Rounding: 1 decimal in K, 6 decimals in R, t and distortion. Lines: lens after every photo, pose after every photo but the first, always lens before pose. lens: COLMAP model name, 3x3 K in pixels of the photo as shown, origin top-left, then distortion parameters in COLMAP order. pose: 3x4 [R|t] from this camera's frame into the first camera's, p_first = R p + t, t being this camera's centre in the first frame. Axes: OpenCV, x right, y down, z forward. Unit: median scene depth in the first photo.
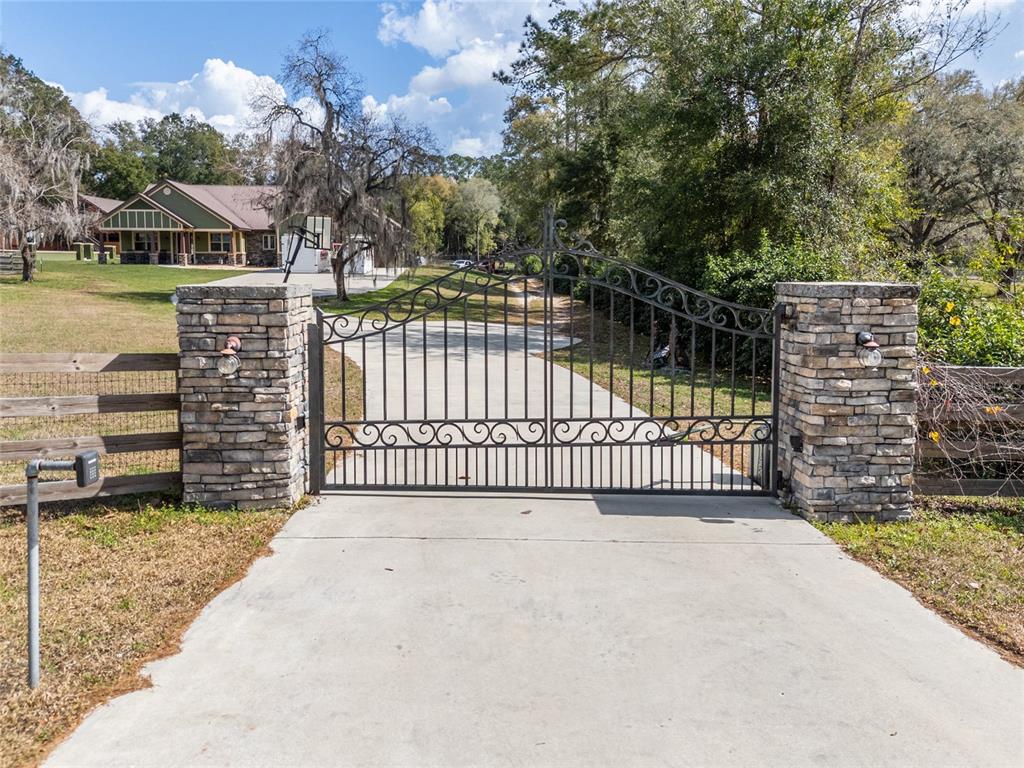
lens RADIAL K [[756.3, 0, 473.7], [0, 756.3, 320.7], [0, 0, 1]] dist [0.036977, -0.025826]
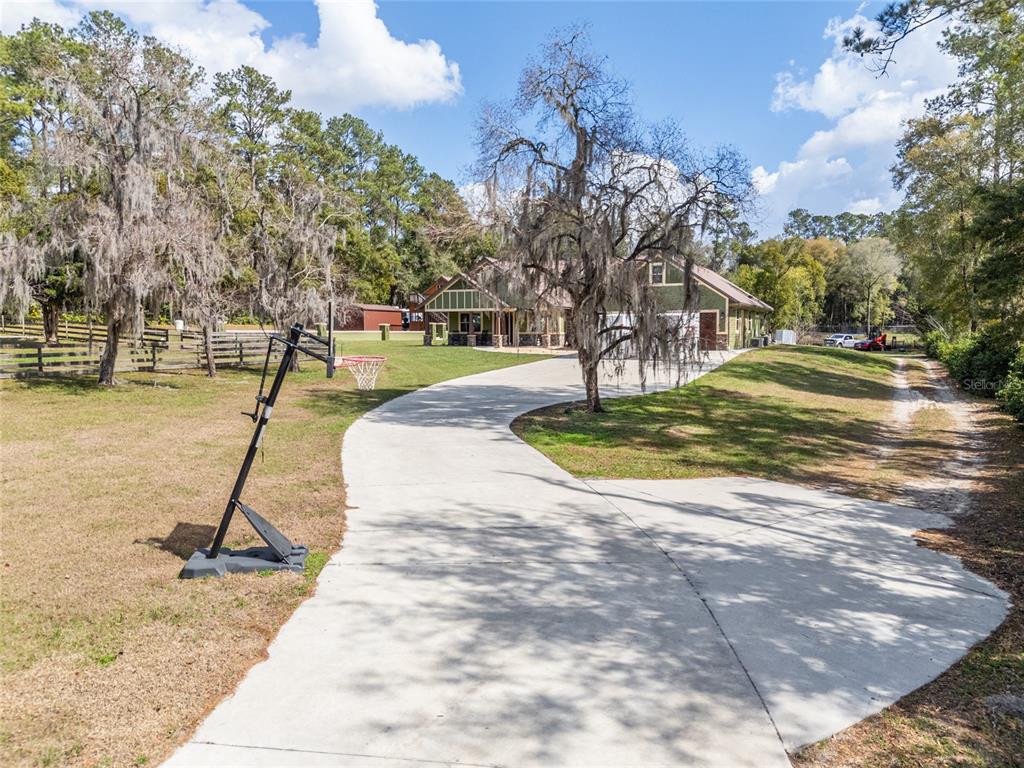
lens RADIAL K [[724.1, 0, 513.8], [0, 724.1, 384.0], [0, 0, 1]] dist [0.036745, -0.004050]
pose [[0.898025, 0.023997, -0.439290, 0.259793], [-0.026628, 0.999645, 0.000173, -0.253110], [0.439138, 0.011542, 0.898345, 1.854025]]
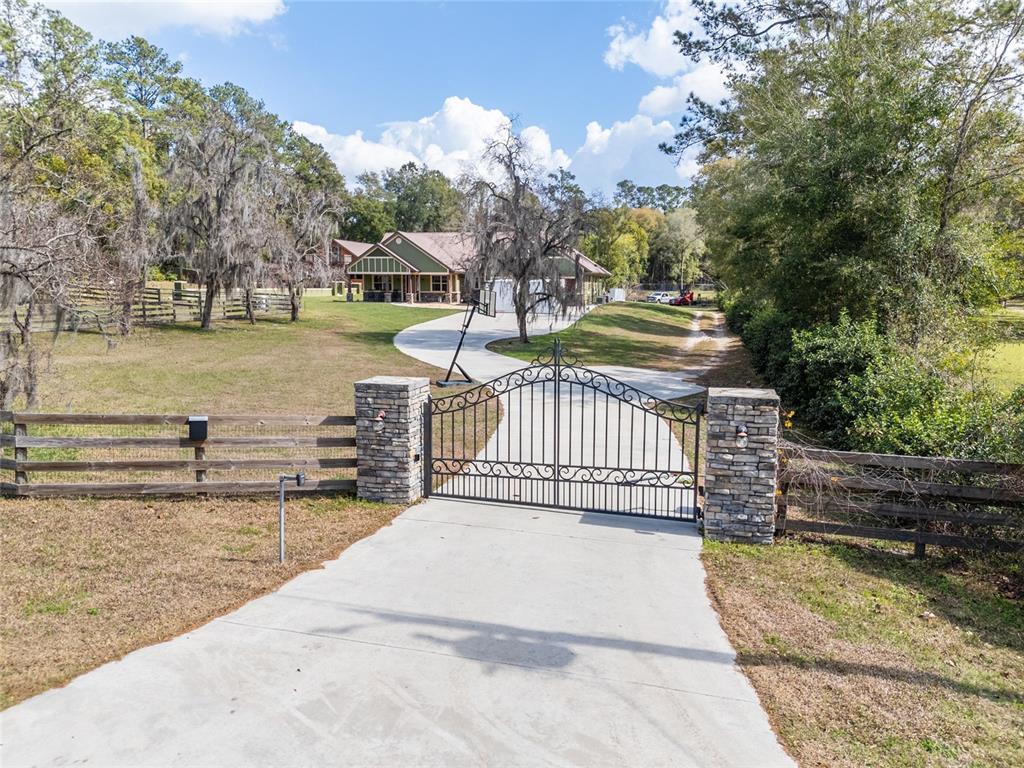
lens RADIAL K [[714.4, 0, 472.8], [0, 714.4, 367.4], [0, 0, 1]] dist [0.052827, -0.003228]
pose [[0.958344, 0.028824, -0.284157, 0.367100], [-0.018747, 0.999097, 0.038120, -0.144897], [0.285000, -0.031205, 0.958020, -0.576360]]
